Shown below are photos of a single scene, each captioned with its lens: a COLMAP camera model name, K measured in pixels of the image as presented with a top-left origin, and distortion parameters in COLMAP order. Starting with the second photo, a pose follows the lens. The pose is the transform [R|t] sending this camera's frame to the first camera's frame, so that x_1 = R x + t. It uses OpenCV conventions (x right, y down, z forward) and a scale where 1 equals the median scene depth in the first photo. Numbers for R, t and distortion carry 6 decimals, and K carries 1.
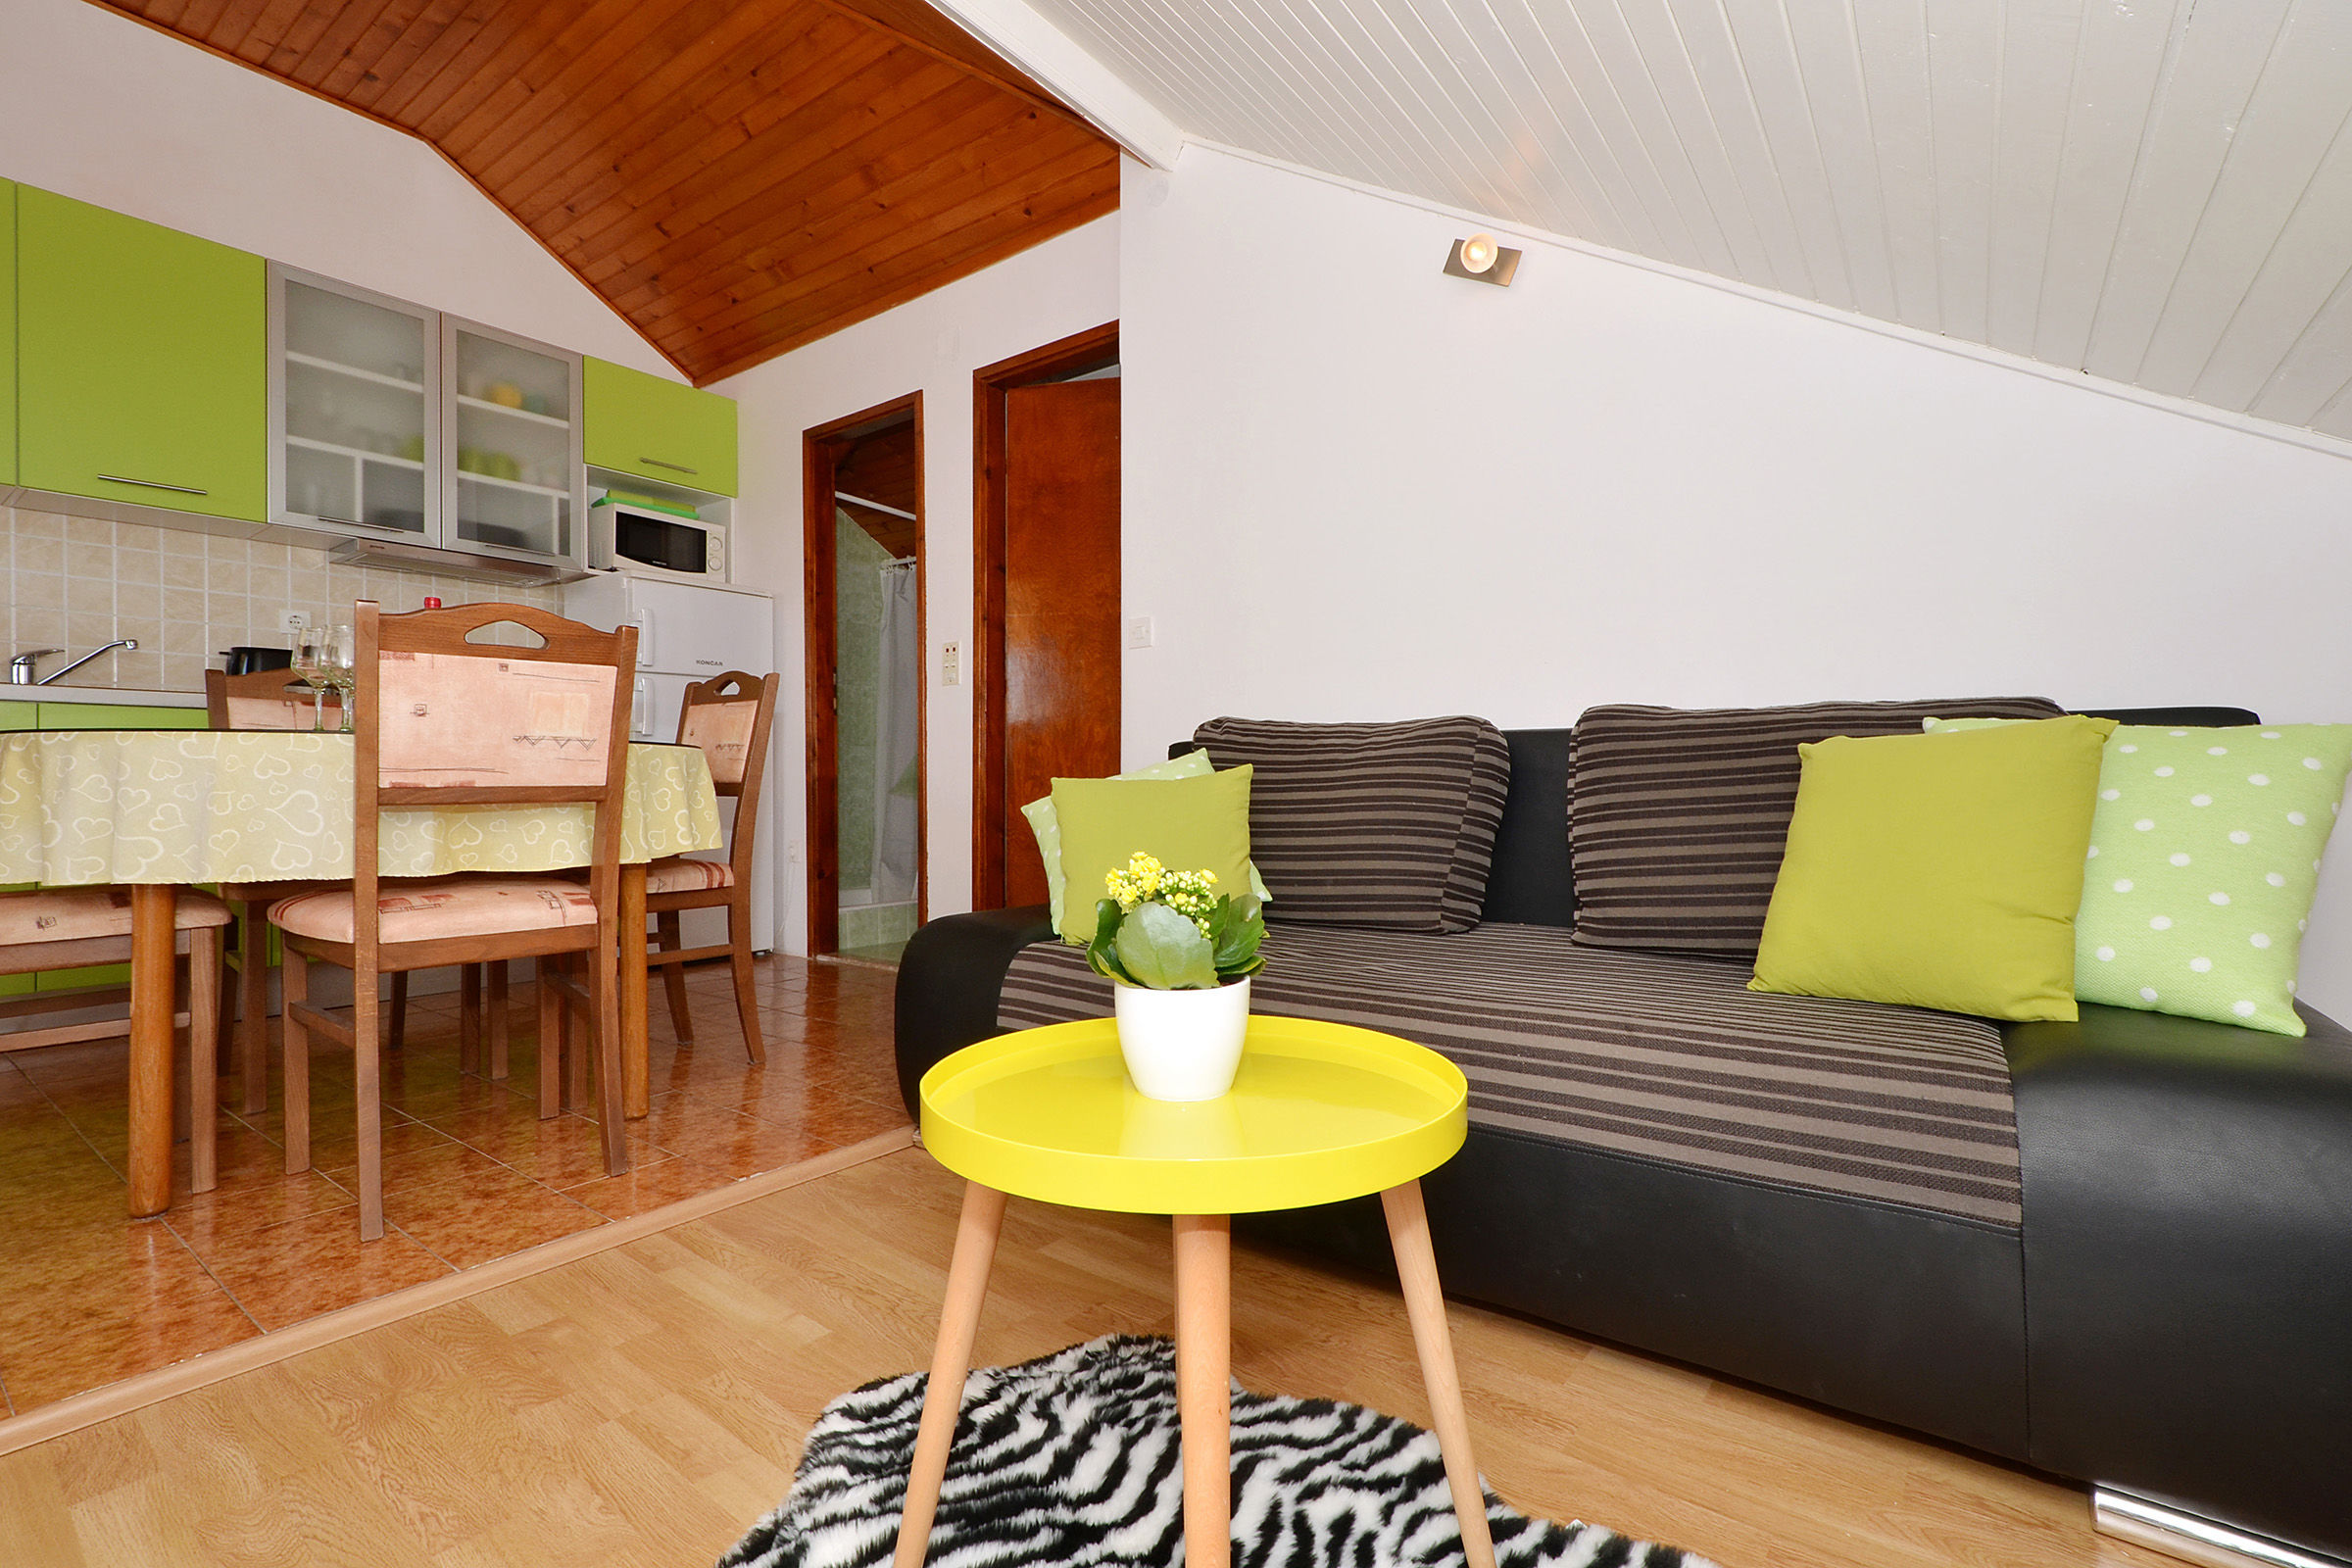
lens RADIAL K [[1105.3, 0, 1210.7], [0, 1105.3, 785.7], [0, 0, 1]] dist [0.014702, -0.000298]
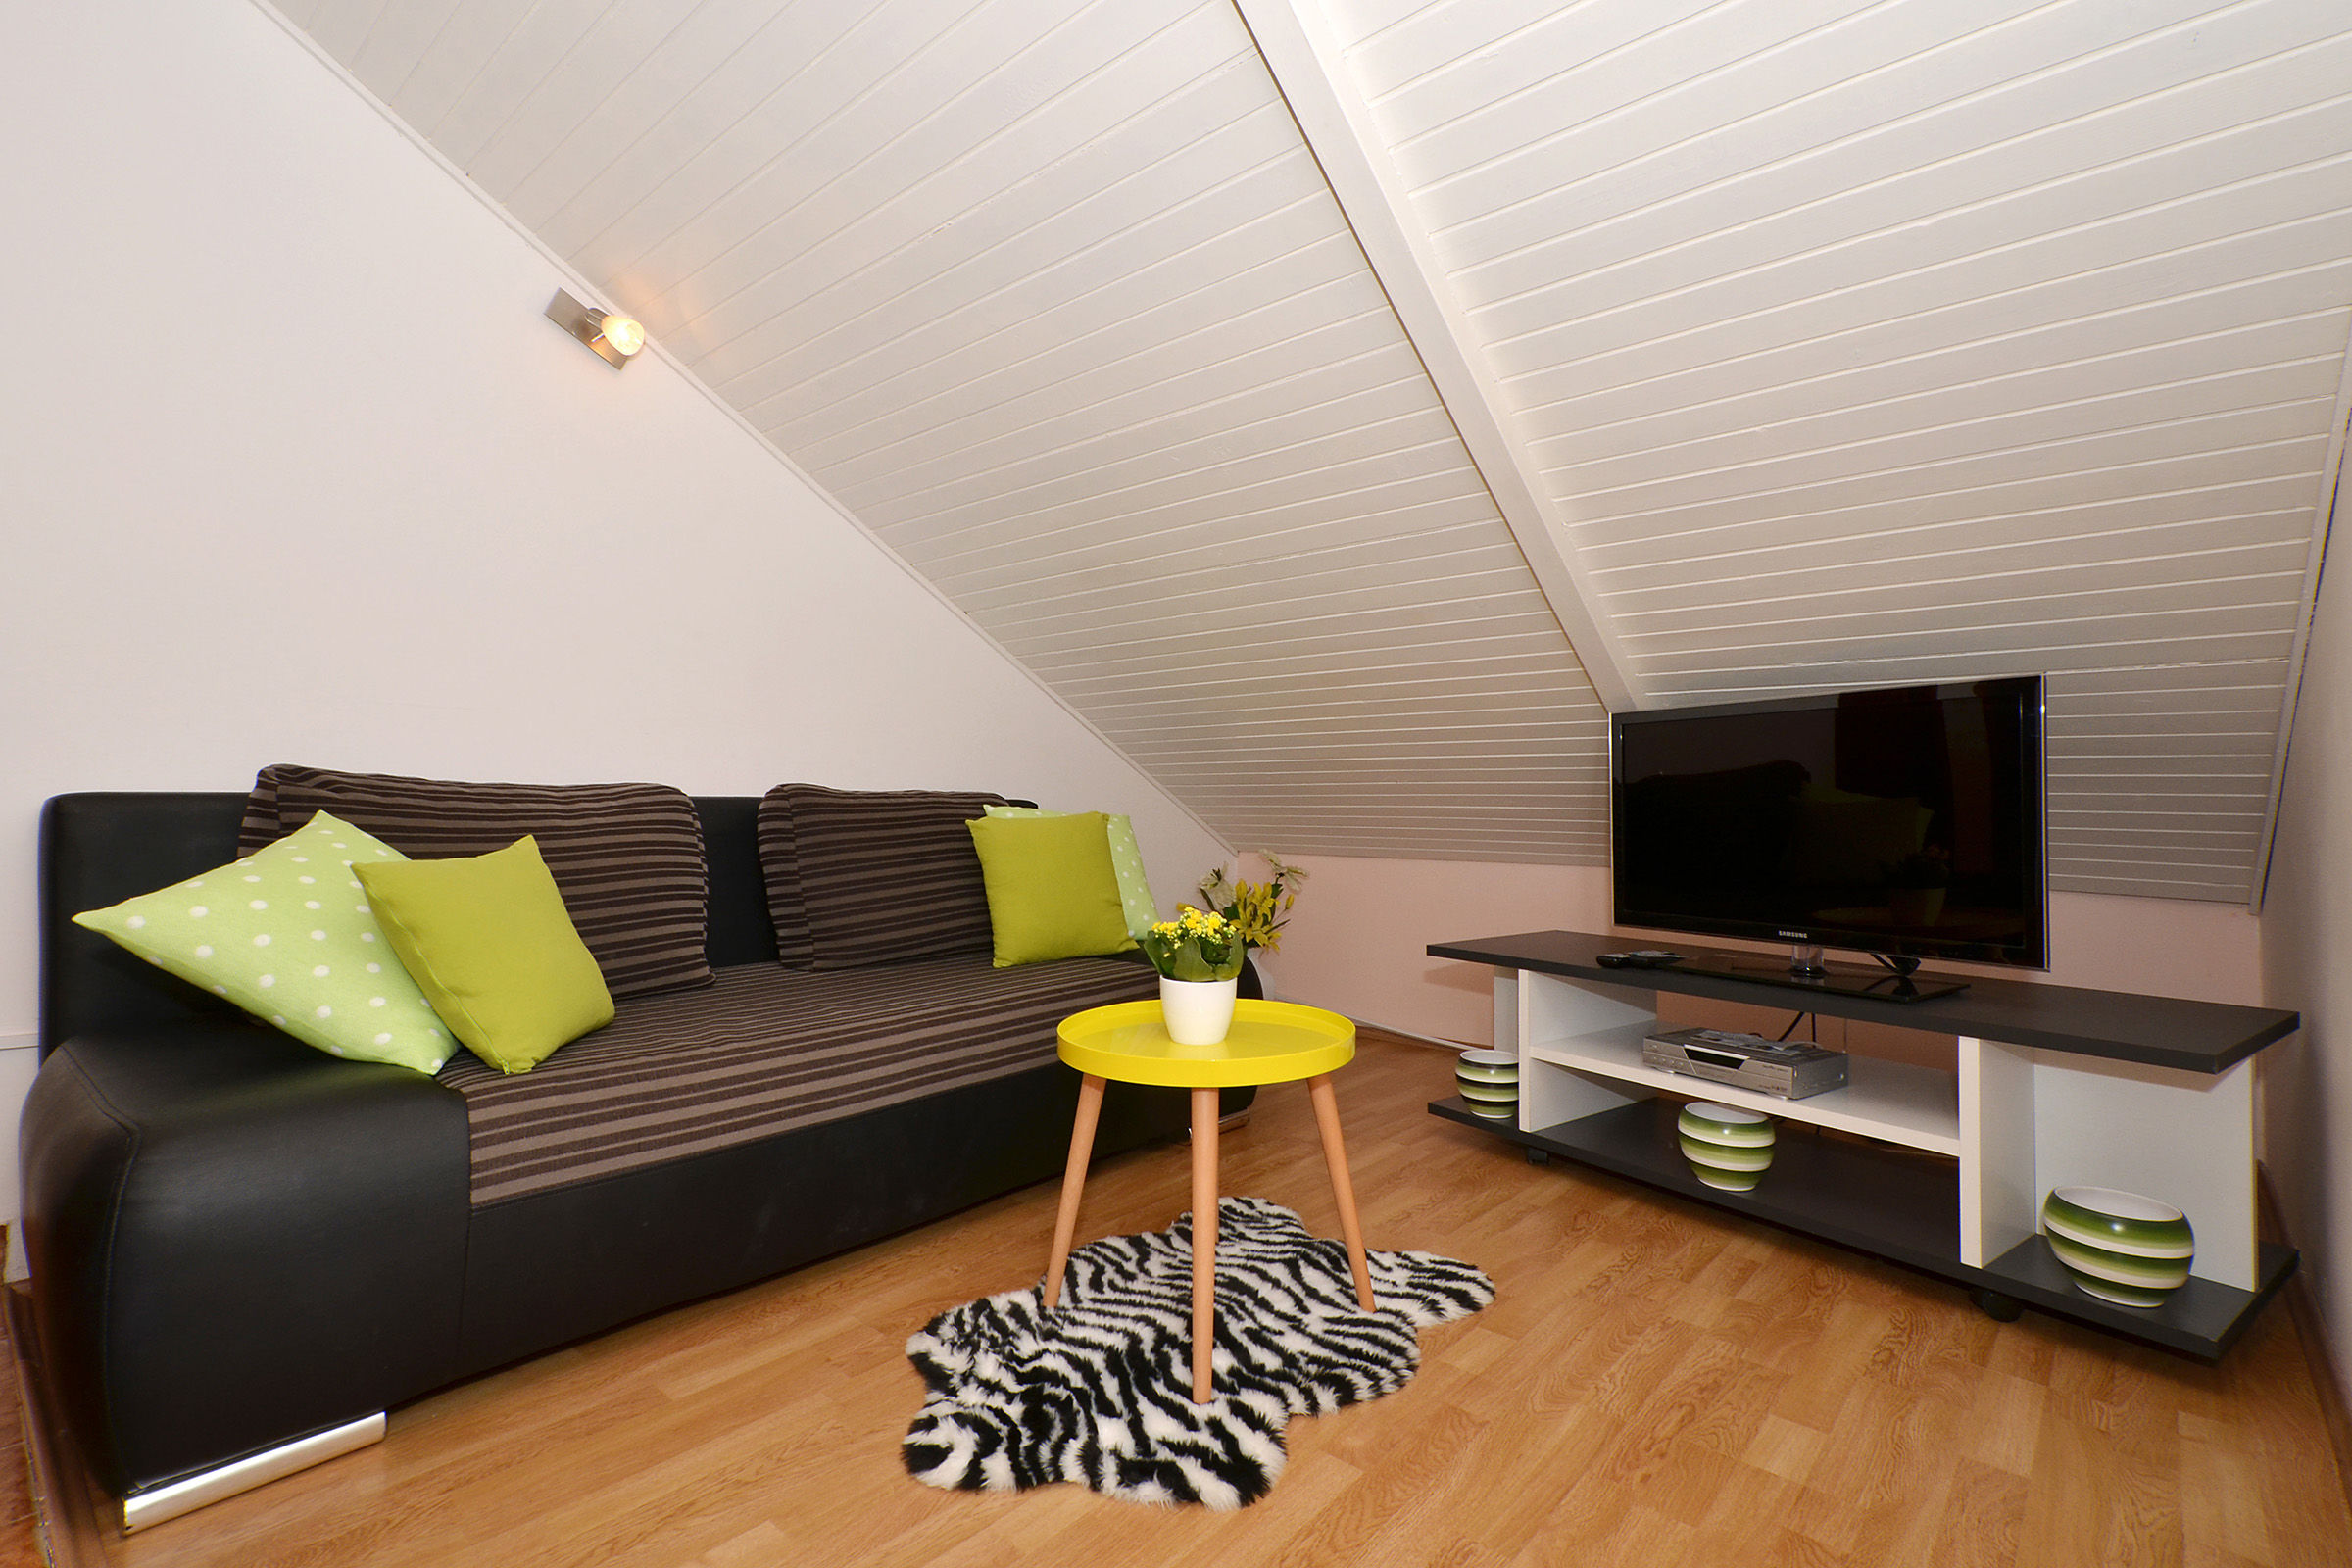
lens RADIAL K [[1105.3, 0, 1210.7], [0, 1105.3, 785.7], [0, 0, 1]] dist [0.014702, -0.000298]
pose [[0.043277, 0.012140, 0.998989, -1.042740], [-0.002871, 0.999924, -0.012027, -0.064806], [-0.999059, -0.002348, 0.043309, 0.528910]]
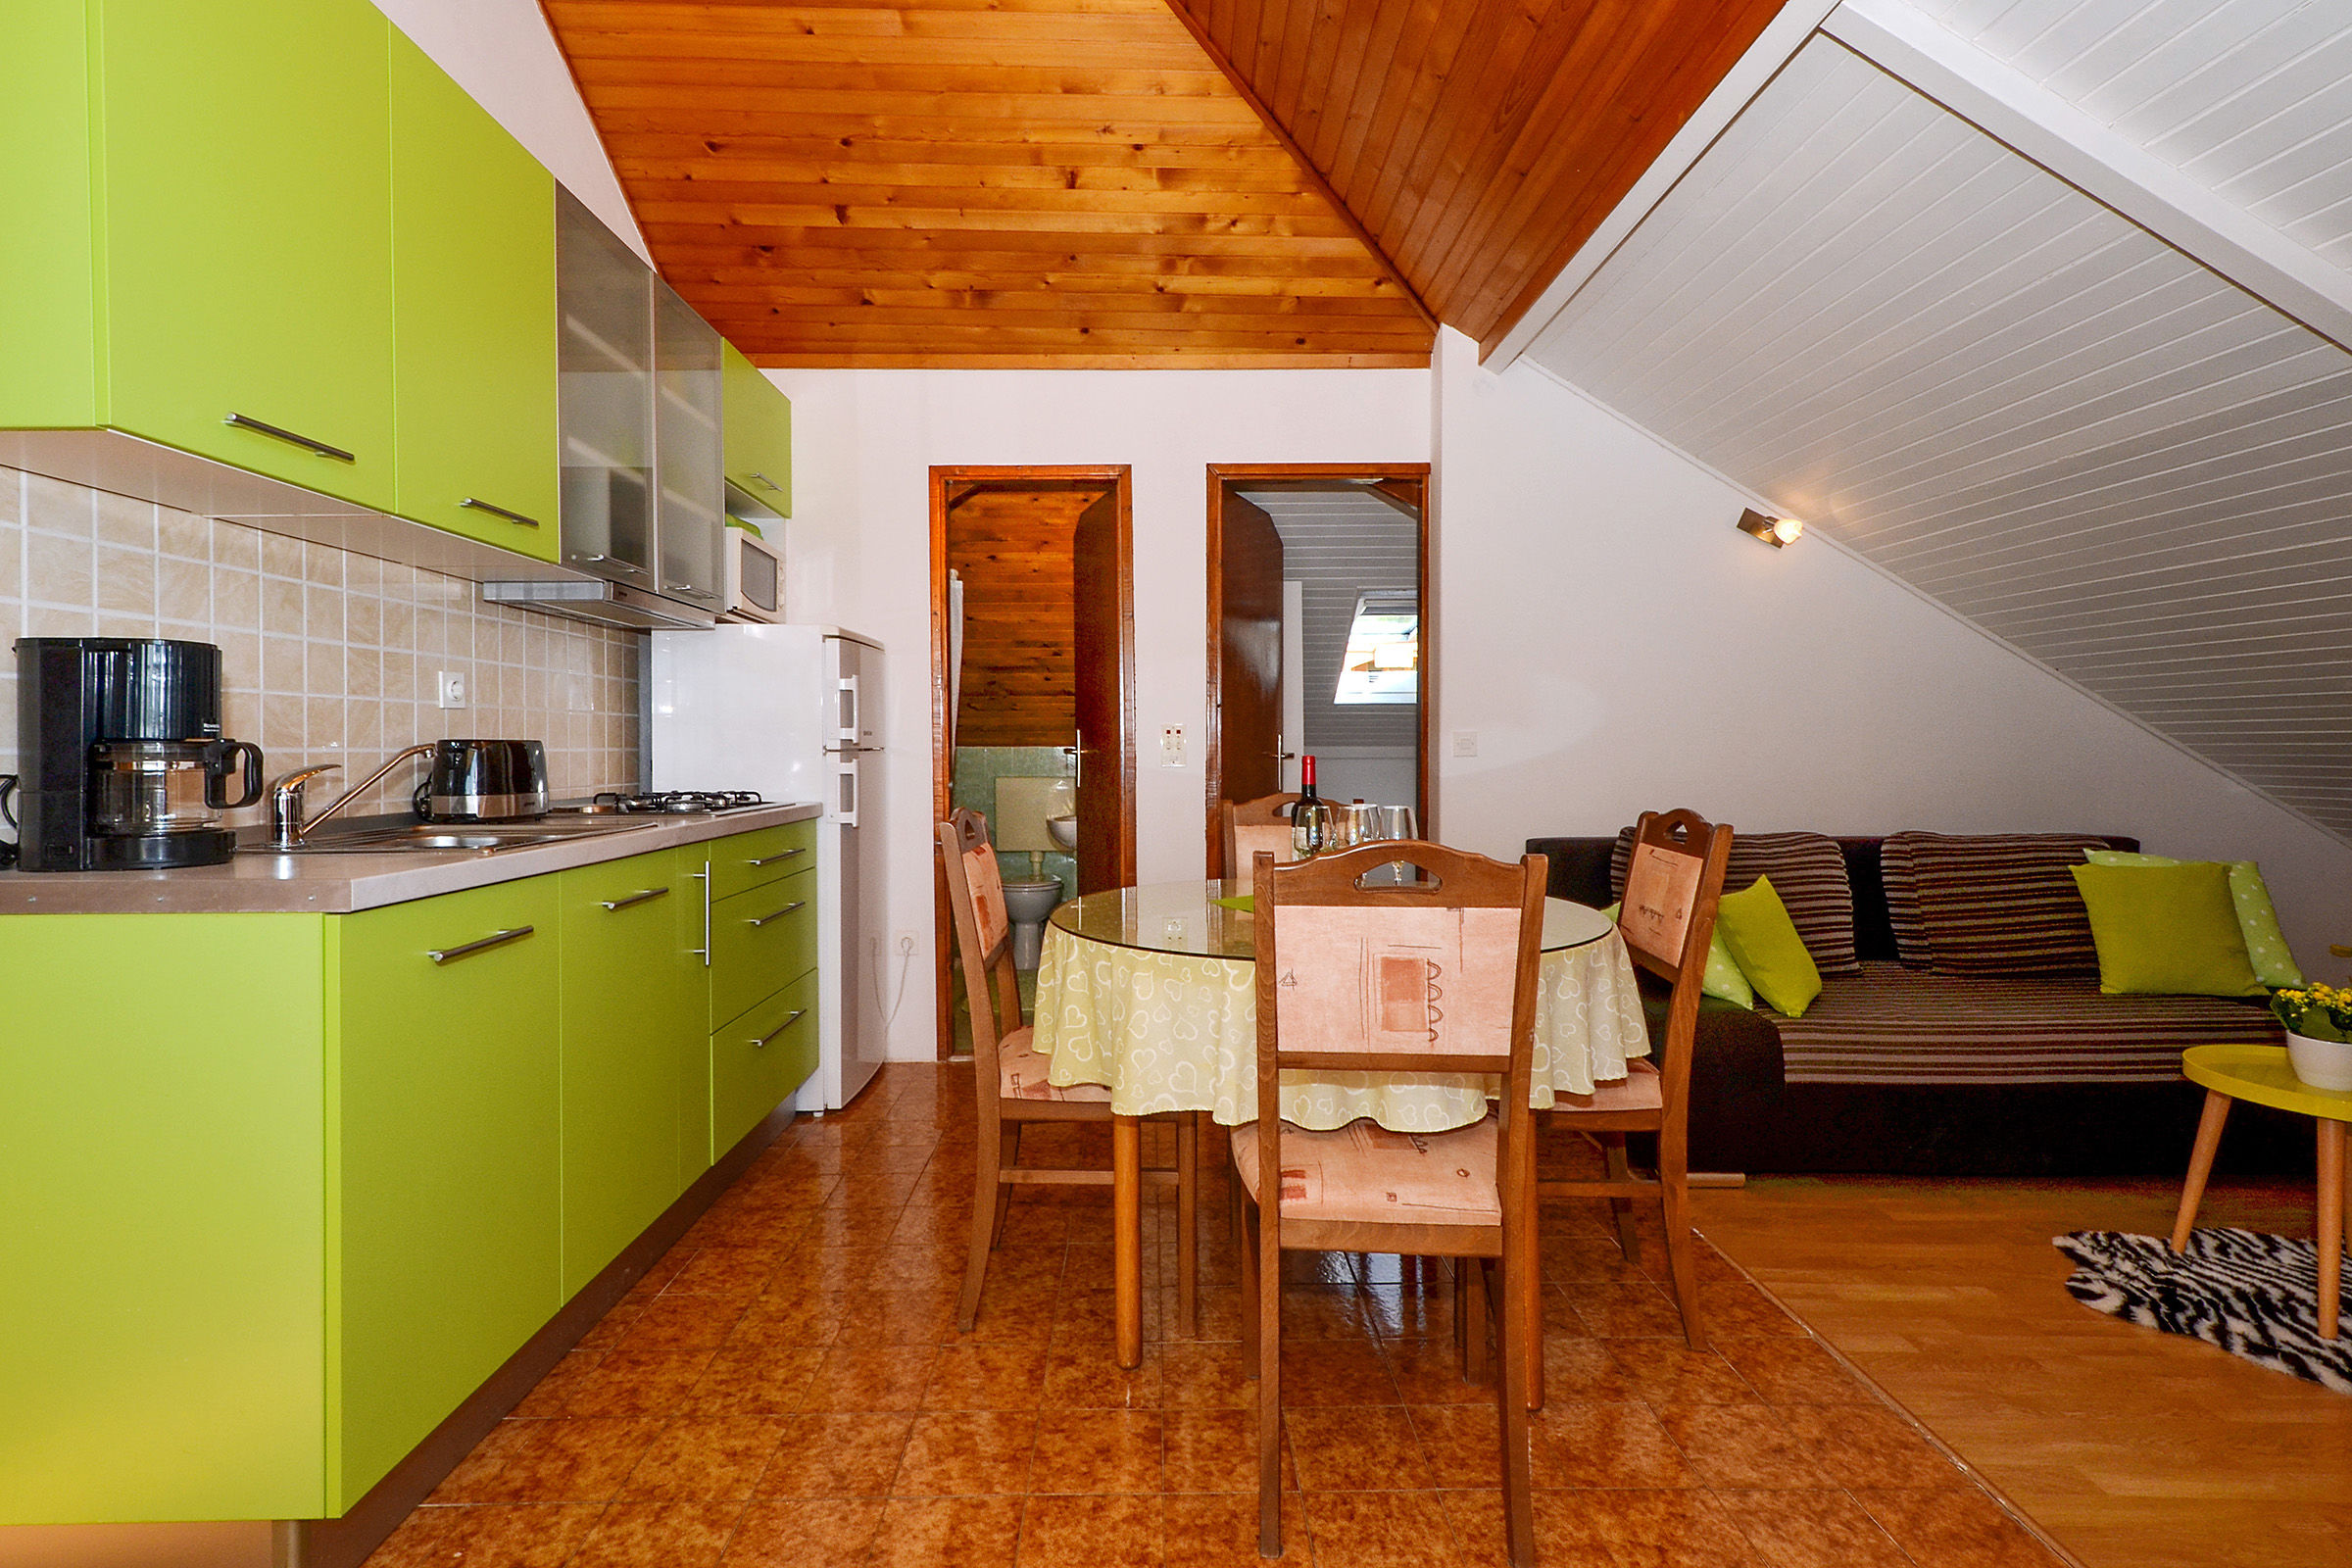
lens RADIAL K [[1161.8, 0, 1171.9], [0, 1161.8, 742.4], [0, 0, 1]] dist [0.019276, -0.000506]
pose [[0.761205, 0.000703, 0.648510, -2.000316], [-0.004375, 0.999982, 0.004051, -0.253599], [-0.648496, -0.005921, 0.761195, 0.404526]]
